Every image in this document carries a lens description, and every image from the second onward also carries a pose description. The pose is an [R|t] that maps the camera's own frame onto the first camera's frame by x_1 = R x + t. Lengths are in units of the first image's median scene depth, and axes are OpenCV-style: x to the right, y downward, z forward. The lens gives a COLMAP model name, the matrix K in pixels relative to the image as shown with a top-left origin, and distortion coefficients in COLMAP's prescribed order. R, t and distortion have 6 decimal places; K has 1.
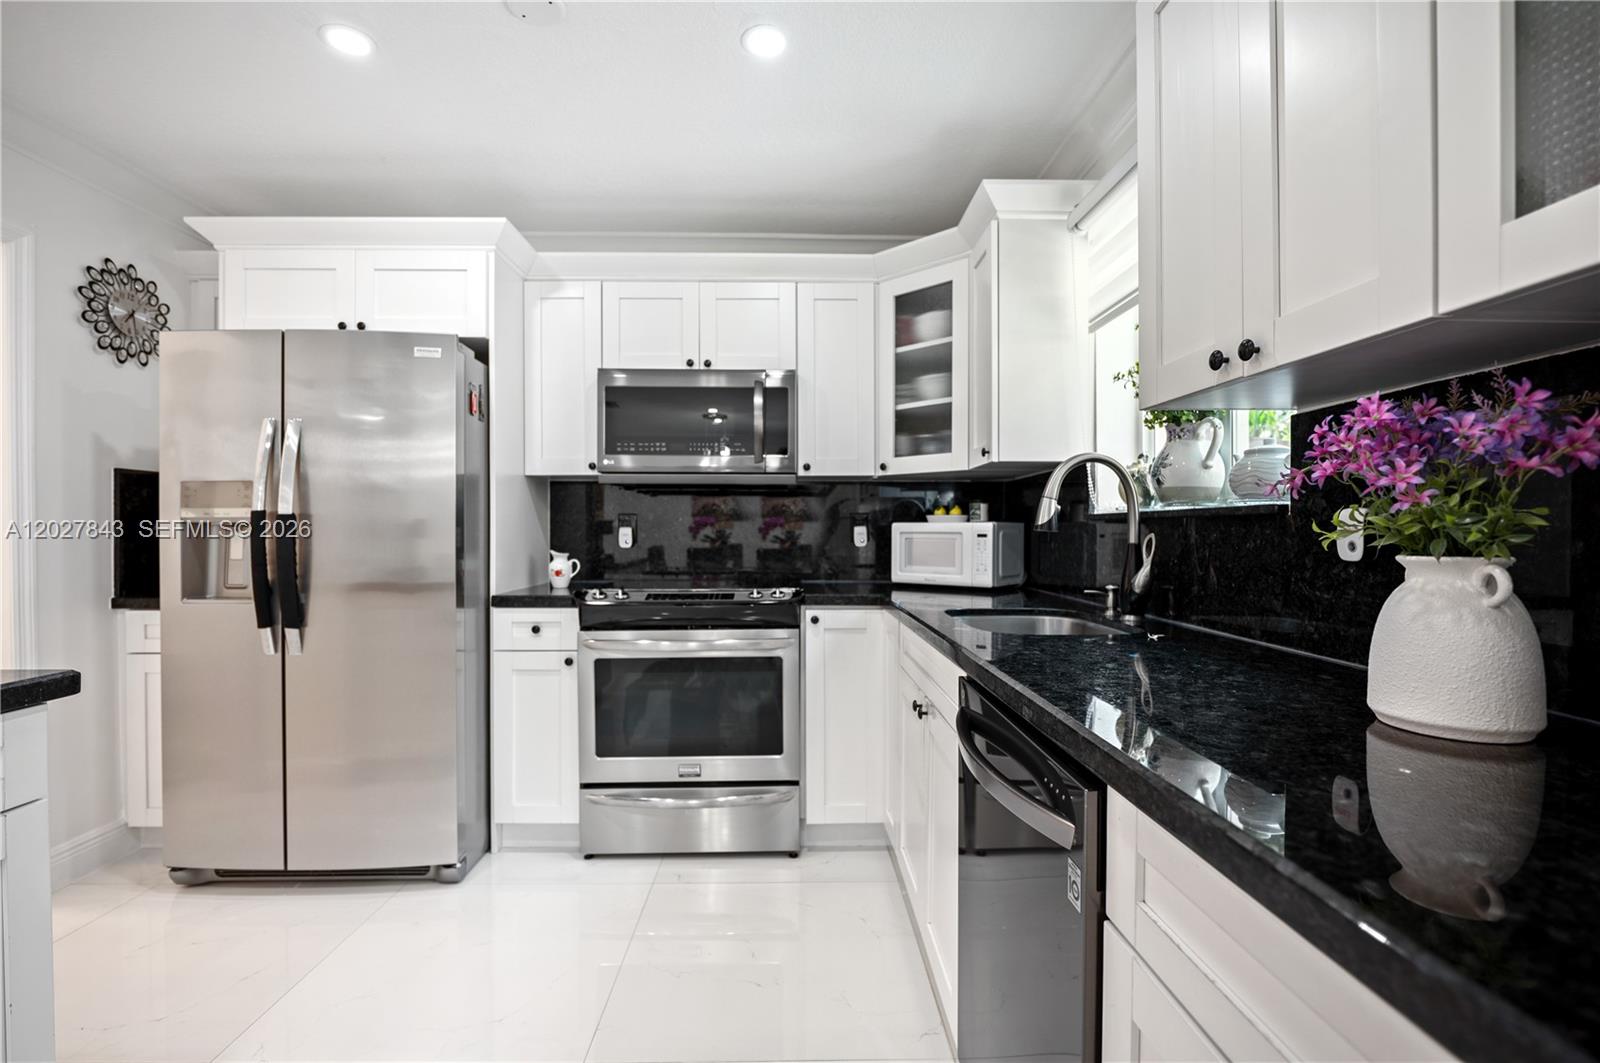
lens RADIAL K [[718.0, 0, 806.3], [0, 718.0, 532.0], [0, 0, 1]] dist [-0.010179, -0.000106]
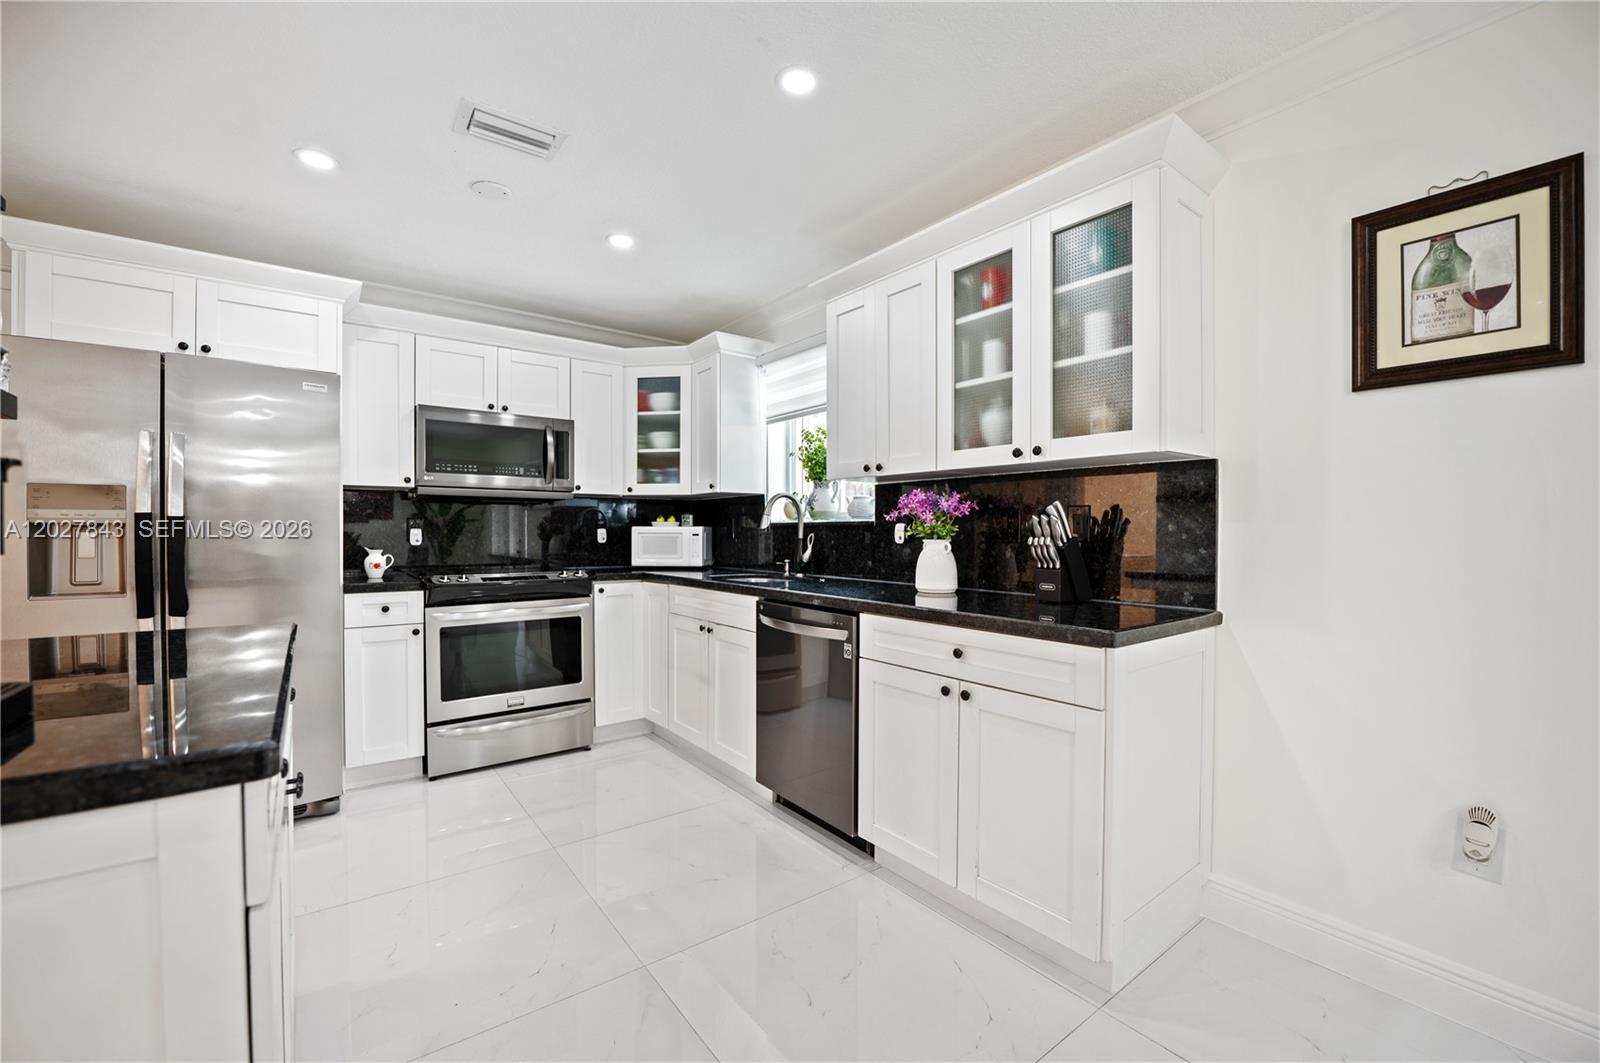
lens RADIAL K [[646.2, 0, 792.0], [0, 646.2, 535.6], [0, 0, 1]] dist [-0.015967, 0.000126]
pose [[0.819126, -0.001710, 0.573612, -0.439591], [-0.000496, 0.999993, 0.003690, 0.001237], [-0.573614, -0.003307, 0.819119, -0.345678]]
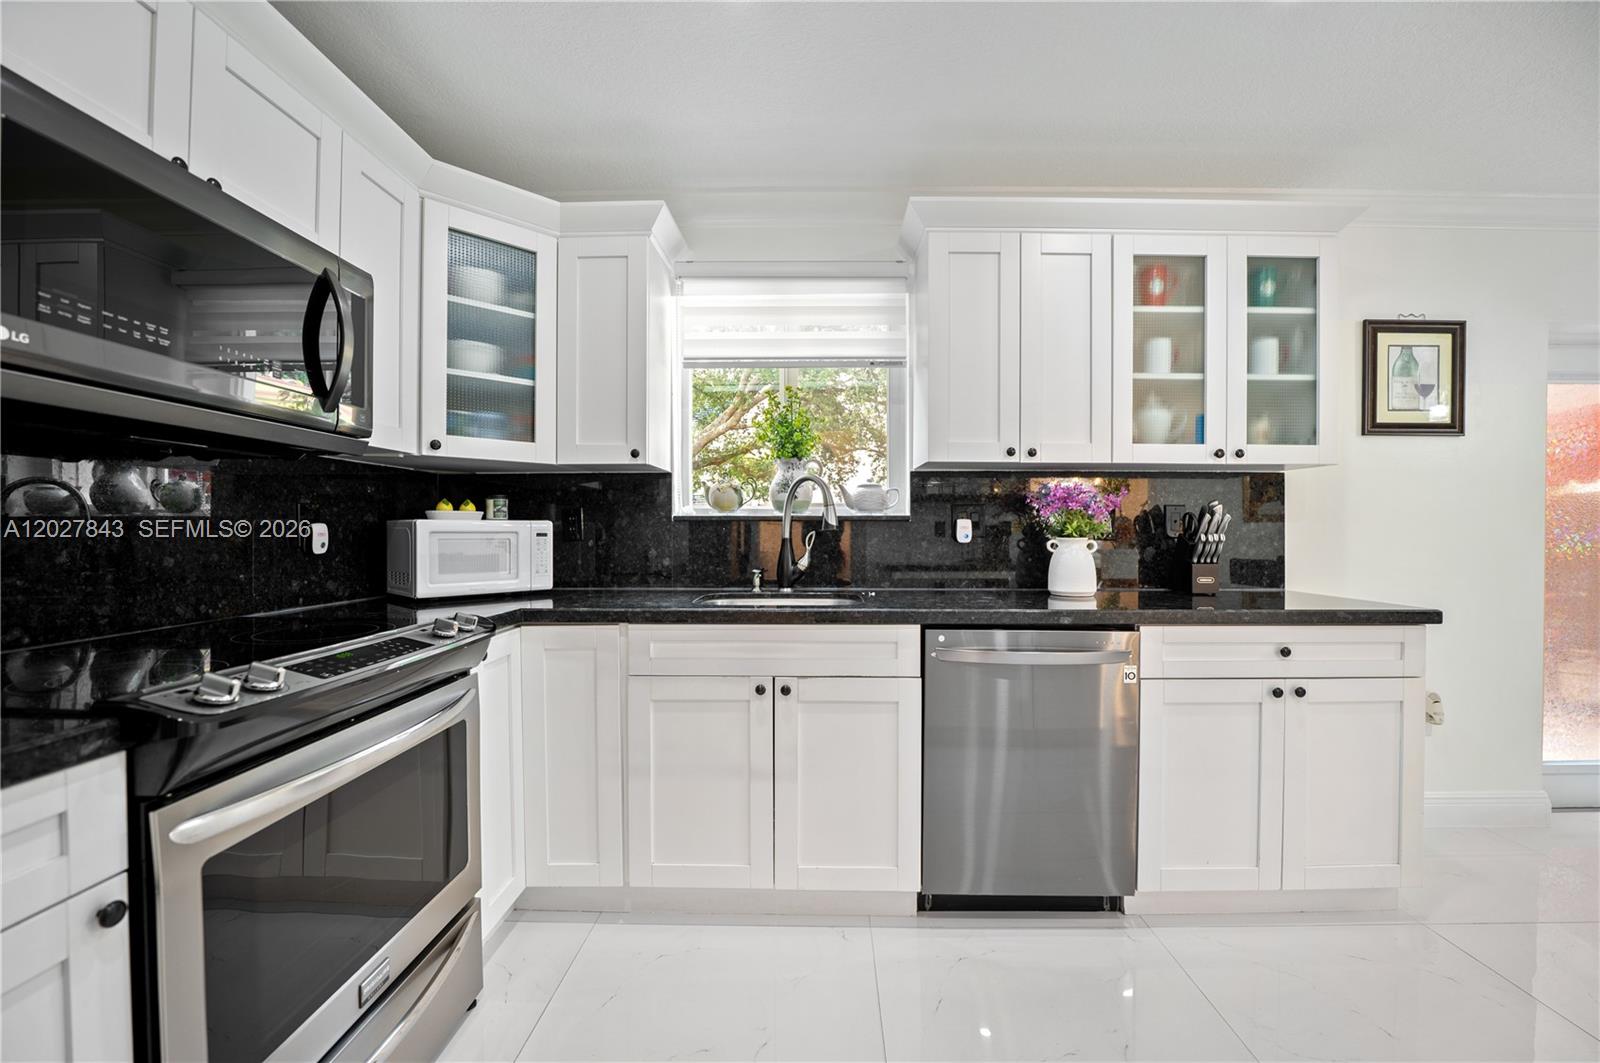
lens RADIAL K [[646.2, 0, 791.6], [0, 646.2, 529.5], [0, 0, 1]] dist [-0.015967, 0.000126]
pose [[0.048236, -0.004966, 0.998824, -0.611268], [0.002300, 0.999986, 0.004861, -0.005422], [-0.998833, 0.002063, 0.048247, 0.665780]]
